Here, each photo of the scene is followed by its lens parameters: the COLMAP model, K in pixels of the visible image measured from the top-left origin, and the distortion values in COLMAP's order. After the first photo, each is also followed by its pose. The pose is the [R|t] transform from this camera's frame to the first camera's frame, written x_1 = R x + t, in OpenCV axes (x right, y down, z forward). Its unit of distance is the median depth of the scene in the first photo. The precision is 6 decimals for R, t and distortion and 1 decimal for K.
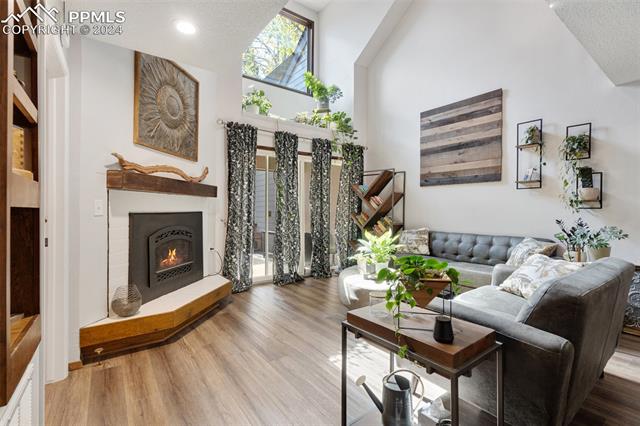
lens RADIAL K [[293.3, 0, 317.7], [0, 293.3, 207.7], [0, 0, 1]] dist [-0.000758, 0.000364]
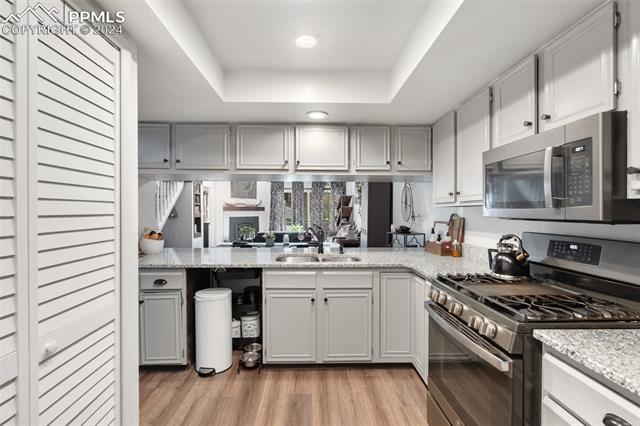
lens RADIAL K [[295.5, 0, 319.1], [0, 295.5, 208.4], [0, 0, 1]] dist [-0.010883, 0.000032]
pose [[0.828979, -0.009172, -0.559205, 1.476268], [0.009245, 0.999954, -0.002696, -0.043837], [0.559204, -0.002935, 0.829025, -0.899963]]
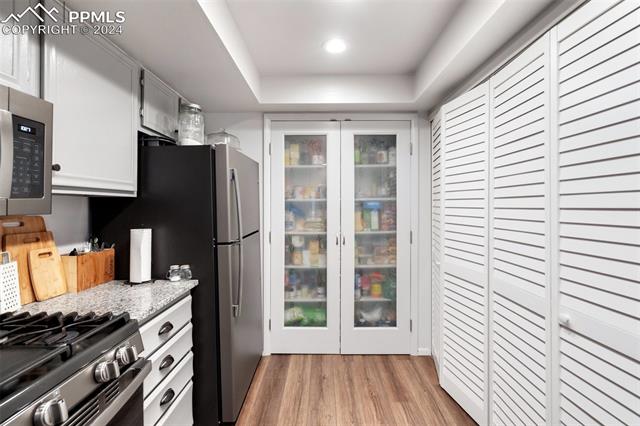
lens RADIAL K [[295.5, 0, 319.1], [0, 295.5, 208.4], [0, 0, 1]] dist [-0.010883, 0.000032]
pose [[-0.800707, -0.009269, 0.598984, 1.204327], [-0.009530, 0.999951, 0.002734, -0.039185], [-0.598980, -0.003519, -0.800756, -0.486525]]
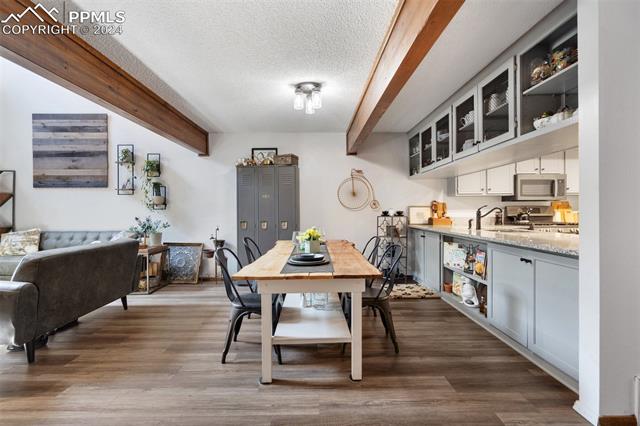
lens RADIAL K [[292.2, 0, 316.6], [0, 292.2, 212.1], [0, 0, 1]] dist [-0.000962, 0.000354]
pose [[0.583644, -0.015012, 0.811871, 0.121152], [0.001352, 0.999846, 0.017516, -0.006060], [-0.812008, -0.009125, 0.583574, -0.430076]]
